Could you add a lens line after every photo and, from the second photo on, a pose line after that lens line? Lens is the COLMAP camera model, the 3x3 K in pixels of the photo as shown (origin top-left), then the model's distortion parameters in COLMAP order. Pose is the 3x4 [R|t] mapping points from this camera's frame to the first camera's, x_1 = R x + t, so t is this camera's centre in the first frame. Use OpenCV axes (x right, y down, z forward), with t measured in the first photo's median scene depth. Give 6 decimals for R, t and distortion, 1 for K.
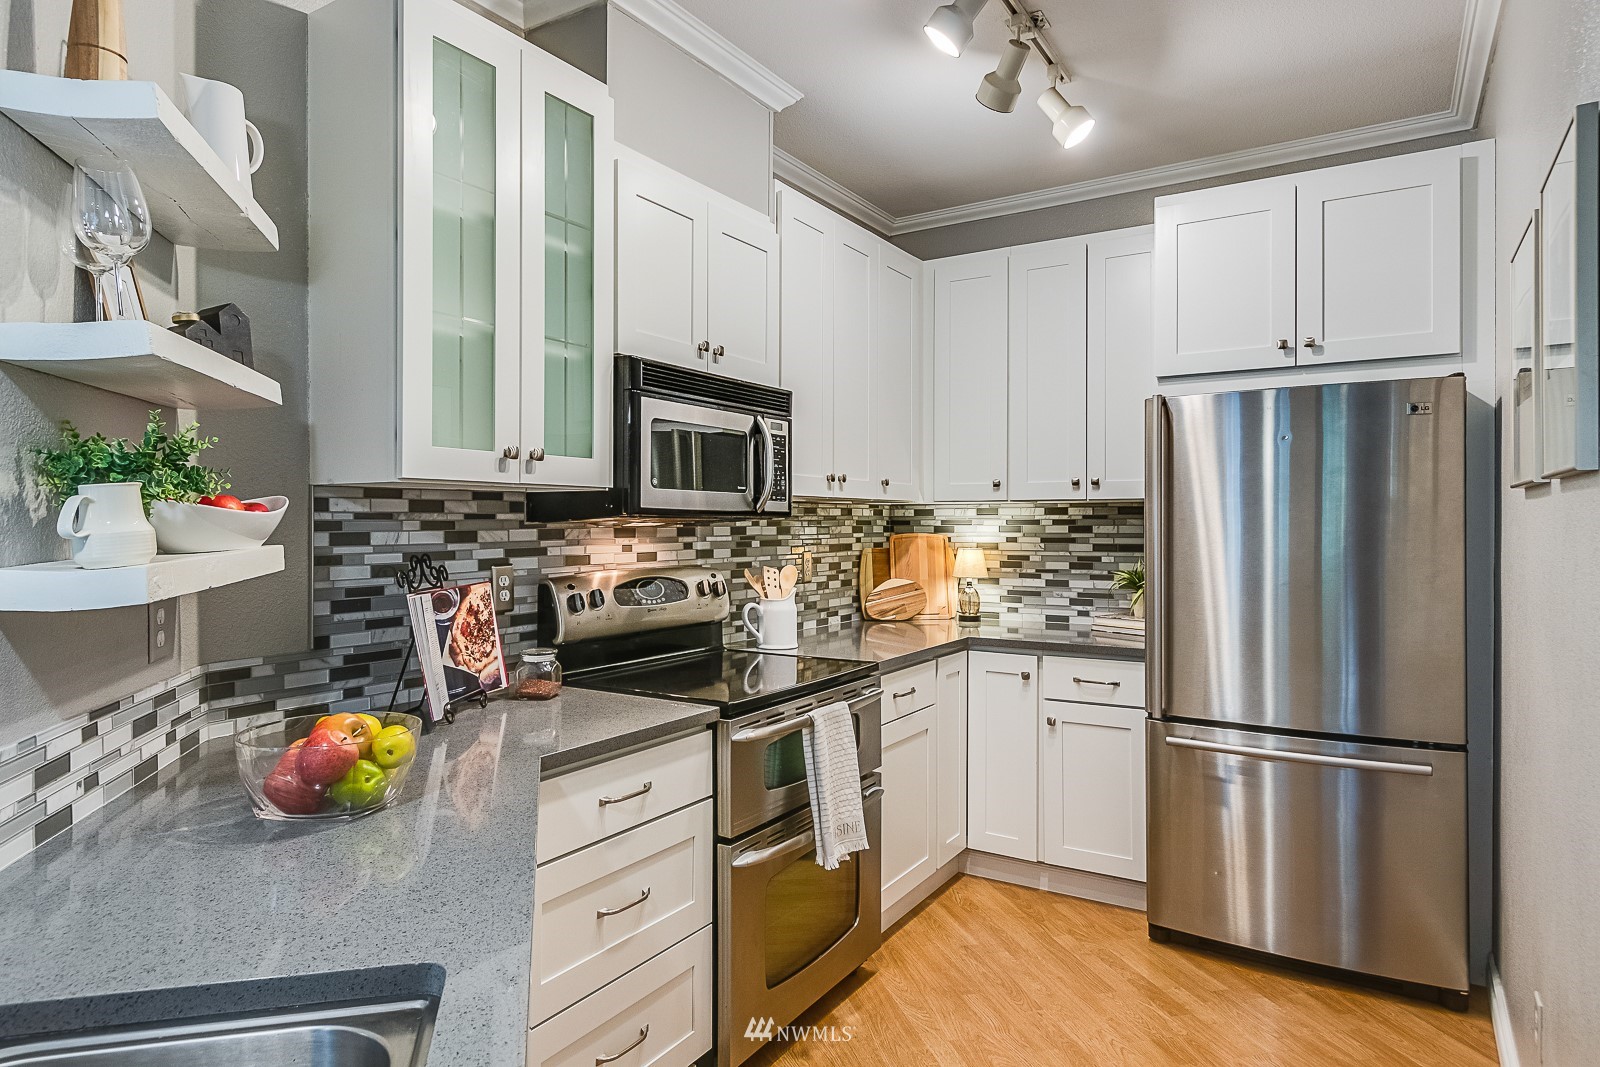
lens RADIAL K [[951.6, 0, 795.9], [0, 951.6, 518.6], [0, 0, 1]] dist [-0.001601, -0.001334]
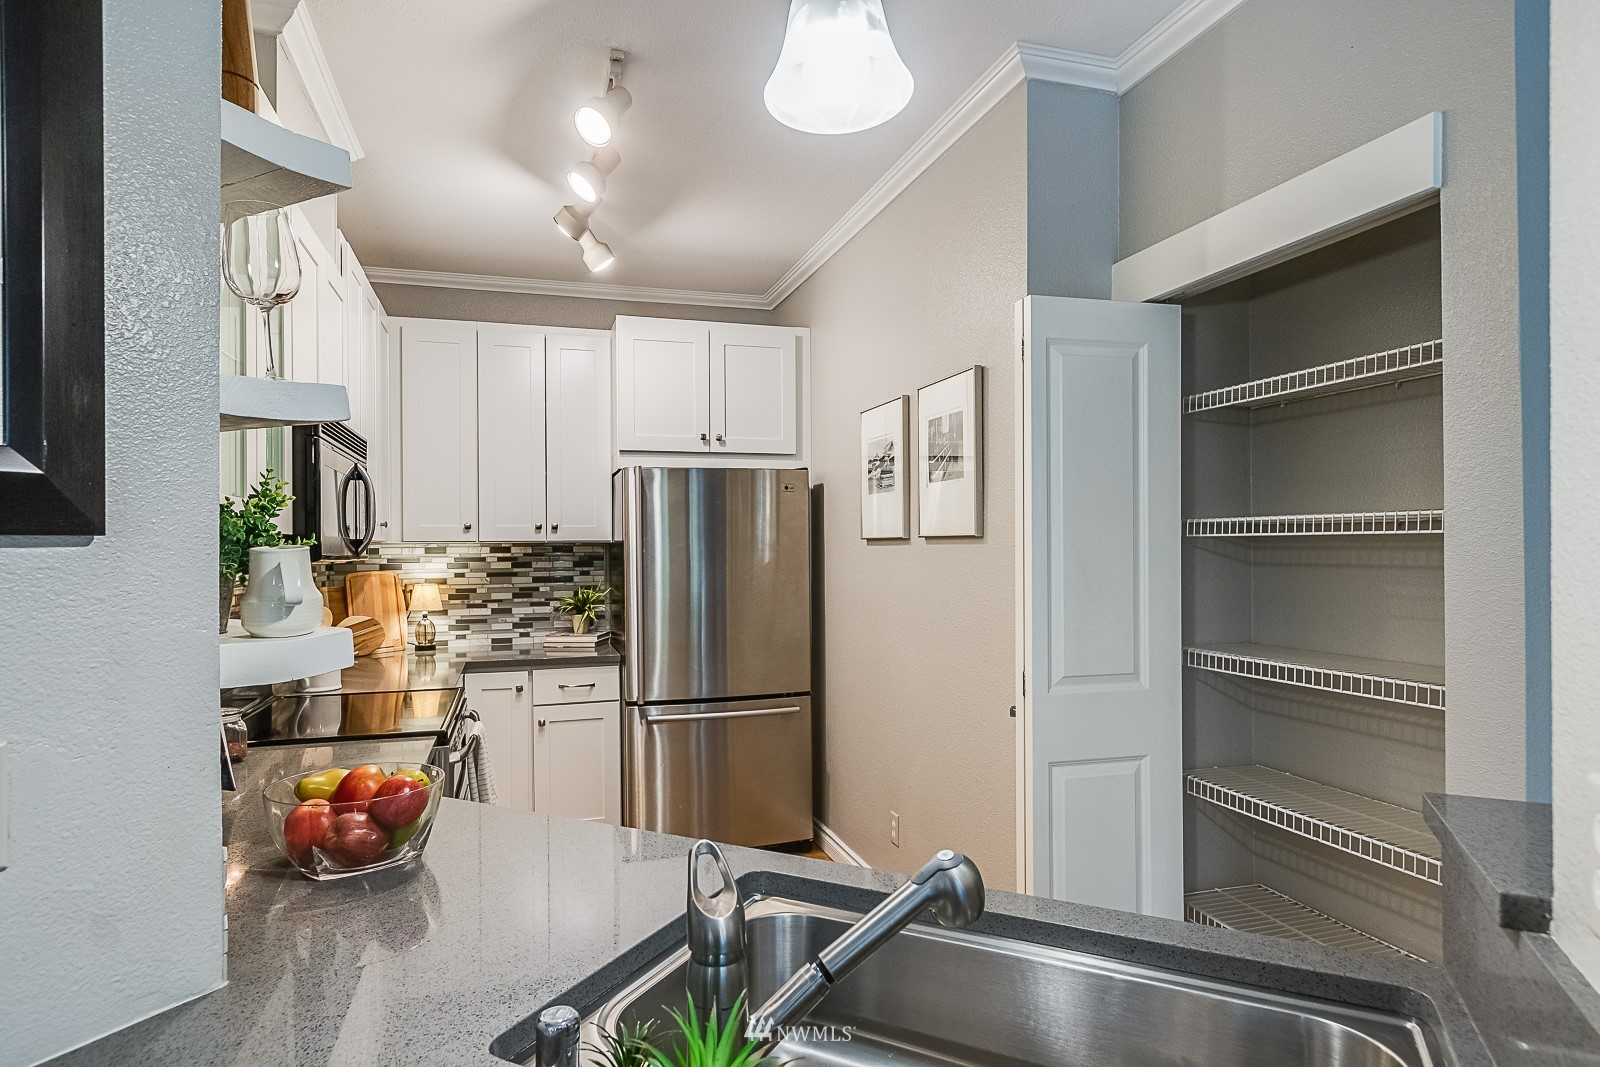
lens RADIAL K [[890.1, 0, 800.0], [0, 890.1, 533.5], [0, 0, 1]] dist [0.002168, -0.000197]
pose [[0.640032, 0.008088, 0.768306, -0.339668], [0.004592, 0.999886, -0.014351, -0.010672], [-0.768335, 0.012713, 0.639922, 0.007785]]
